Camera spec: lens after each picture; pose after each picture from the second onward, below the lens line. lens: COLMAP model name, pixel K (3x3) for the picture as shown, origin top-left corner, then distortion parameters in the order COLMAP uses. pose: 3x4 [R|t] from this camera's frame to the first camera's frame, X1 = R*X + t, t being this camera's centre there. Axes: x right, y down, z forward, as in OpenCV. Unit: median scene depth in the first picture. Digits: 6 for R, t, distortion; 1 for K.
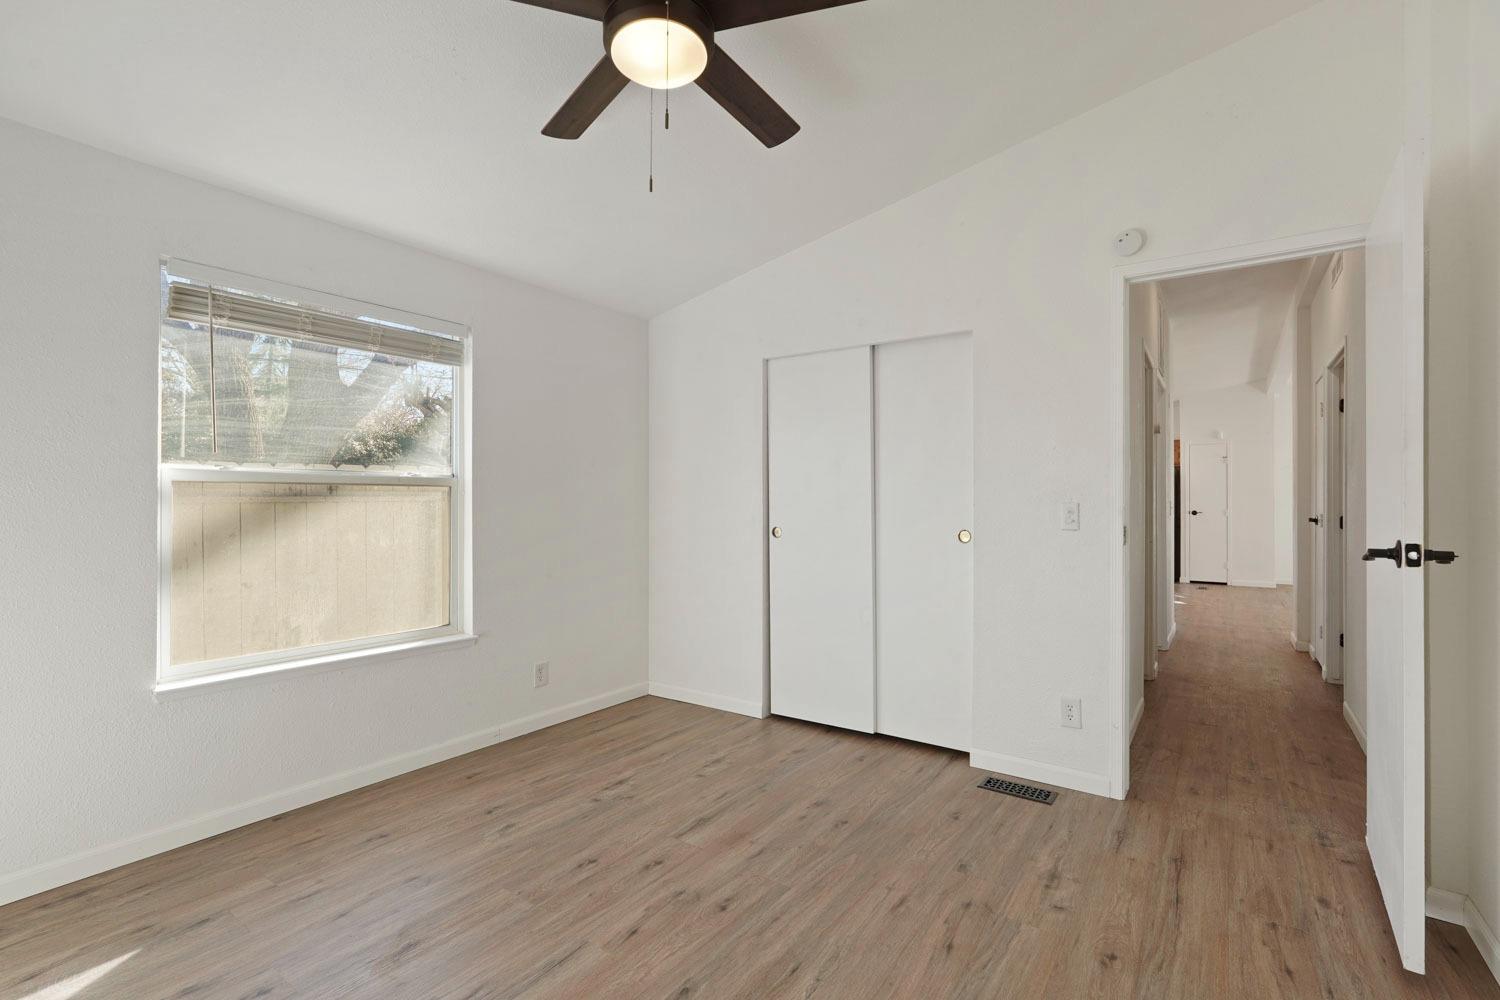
lens RADIAL K [[663.4, 0, 757.2], [0, 663.4, 503.7], [0, 0, 1]] dist [0.000524, 0.000844]
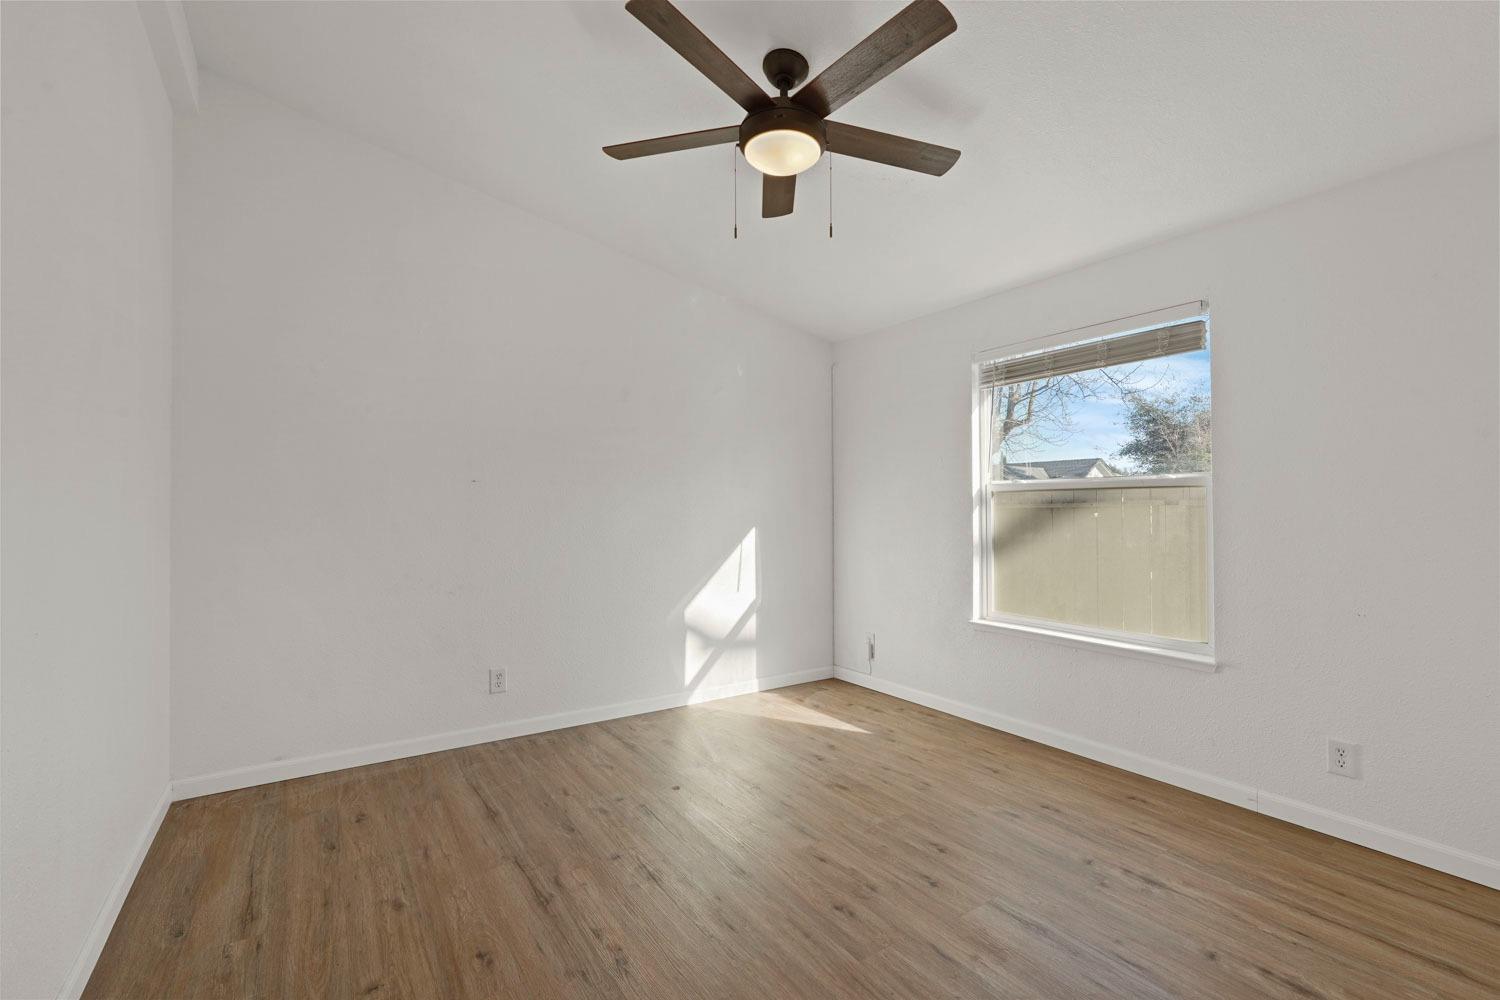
lens RADIAL K [[663.4, 0, 757.2], [0, 663.4, 503.7], [0, 0, 1]] dist [0.000524, 0.000844]
pose [[-0.346304, -0.006513, -0.938100, 0.697198], [0.003447, 0.999960, -0.008215, 0.003369], [0.938116, -0.006078, -0.346268, 0.918108]]
